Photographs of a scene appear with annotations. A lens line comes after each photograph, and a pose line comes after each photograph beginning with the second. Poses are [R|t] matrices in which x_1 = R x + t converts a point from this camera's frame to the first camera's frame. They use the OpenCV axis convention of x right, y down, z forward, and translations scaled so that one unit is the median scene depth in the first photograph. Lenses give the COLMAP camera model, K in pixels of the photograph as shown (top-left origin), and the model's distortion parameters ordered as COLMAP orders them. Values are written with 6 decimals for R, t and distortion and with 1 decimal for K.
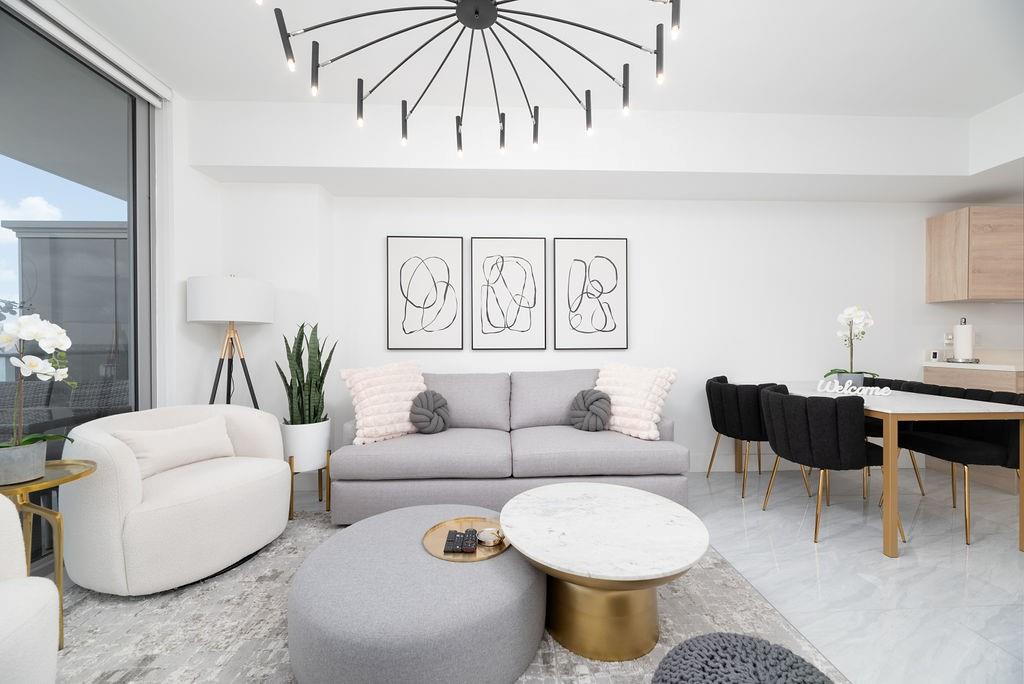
lens RADIAL K [[412.4, 0, 515.0], [0, 412.4, 344.2], [0, 0, 1]] dist [-0.001210, 0.000103]
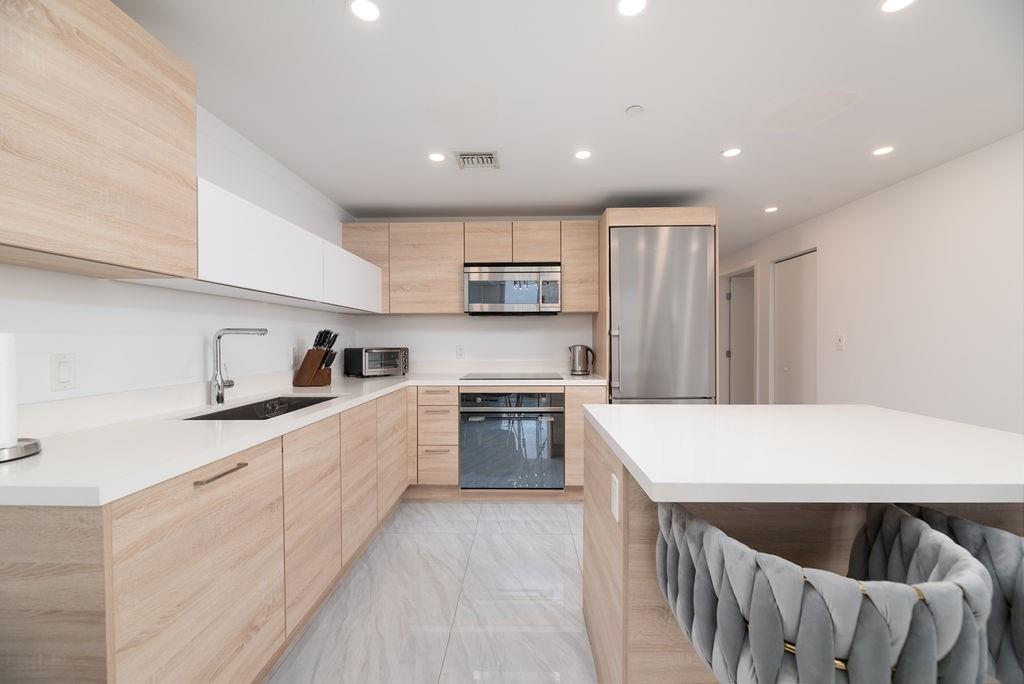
lens RADIAL K [[412.4, 0, 512.9], [0, 412.4, 344.3], [0, 0, 1]] dist [-0.001210, 0.000103]
pose [[0.065988, -0.007493, 0.997792, 0.834683], [0.010855, 0.999918, 0.006791, -0.037315], [-0.997761, 0.010382, 0.066064, 0.612158]]
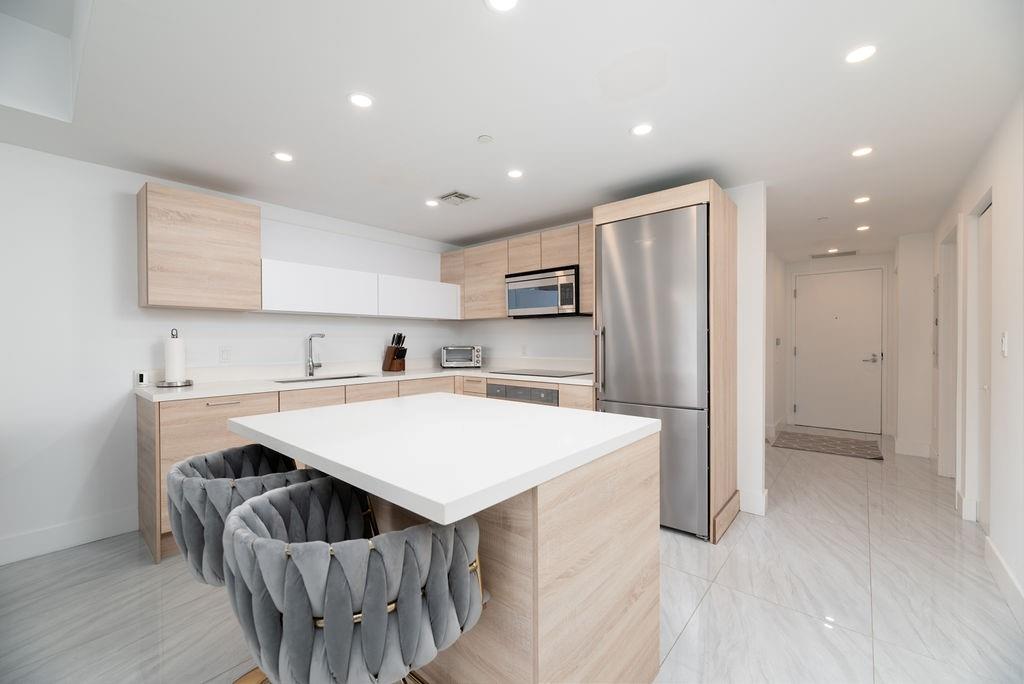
lens RADIAL K [[412.4, 0, 514.9], [0, 412.4, 344.9], [0, 0, 1]] dist [-0.001210, 0.000103]
pose [[0.677103, -0.007910, 0.735845, 0.968312], [0.007312, 0.999965, 0.004022, -0.032819], [-0.735852, 0.002657, 0.677138, -0.004731]]
